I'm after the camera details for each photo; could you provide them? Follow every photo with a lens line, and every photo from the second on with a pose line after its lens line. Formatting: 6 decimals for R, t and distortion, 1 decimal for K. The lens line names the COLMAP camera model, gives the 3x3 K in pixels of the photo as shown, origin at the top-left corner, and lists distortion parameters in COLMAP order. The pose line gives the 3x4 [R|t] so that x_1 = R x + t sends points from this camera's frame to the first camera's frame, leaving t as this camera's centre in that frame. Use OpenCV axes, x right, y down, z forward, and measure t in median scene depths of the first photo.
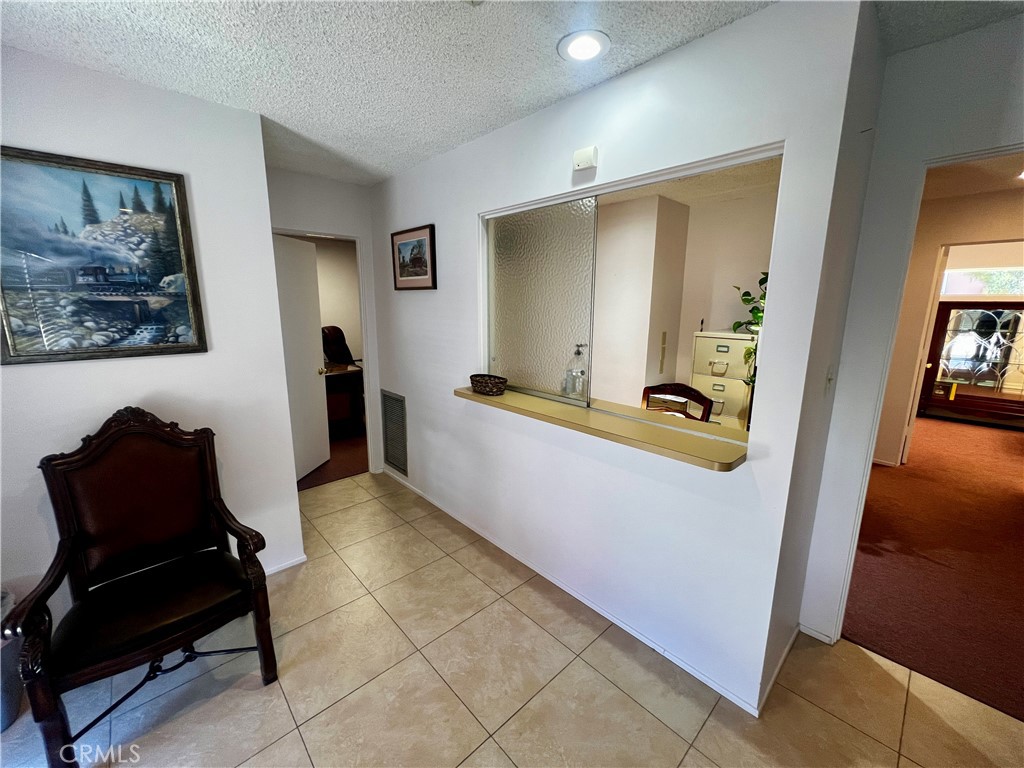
lens RADIAL K [[409.5, 0, 509.5], [0, 409.5, 382.3], [0, 0, 1]] dist [-0.002030, 0.000318]
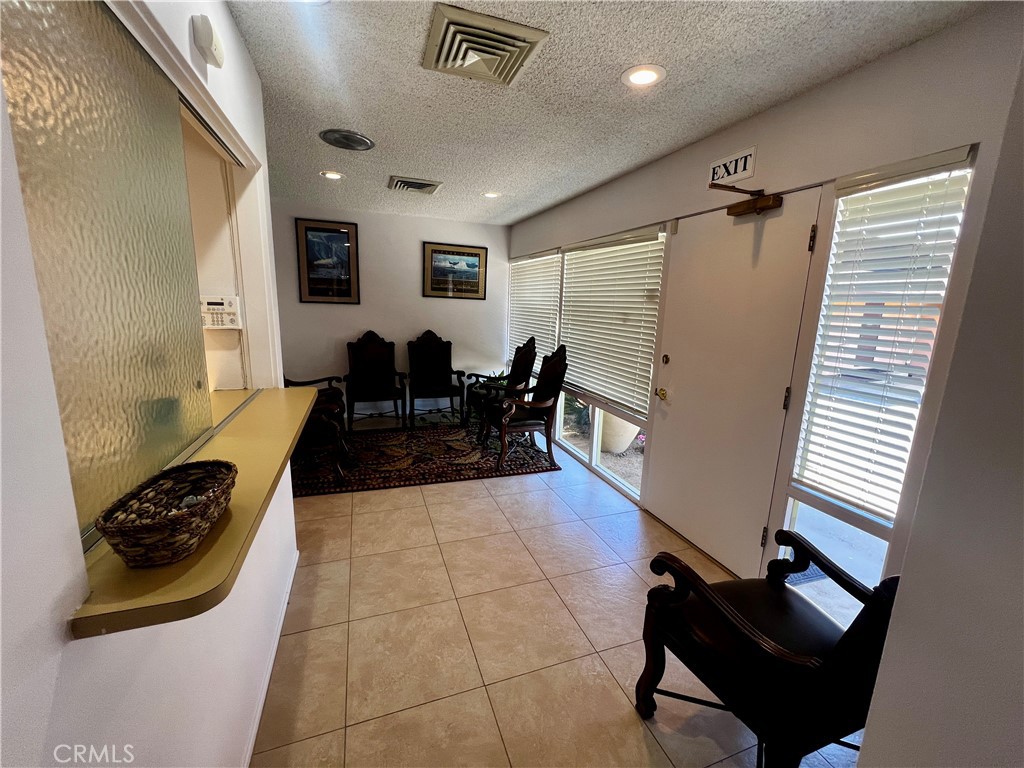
lens RADIAL K [[409.5, 0, 509.5], [0, 409.5, 382.3], [0, 0, 1]] dist [-0.002030, 0.000318]
pose [[-0.920218, -0.108231, 0.376145, -0.460277], [0.037508, 0.932202, 0.359990, -0.222131], [-0.389605, 0.345378, -0.853769, 1.306288]]
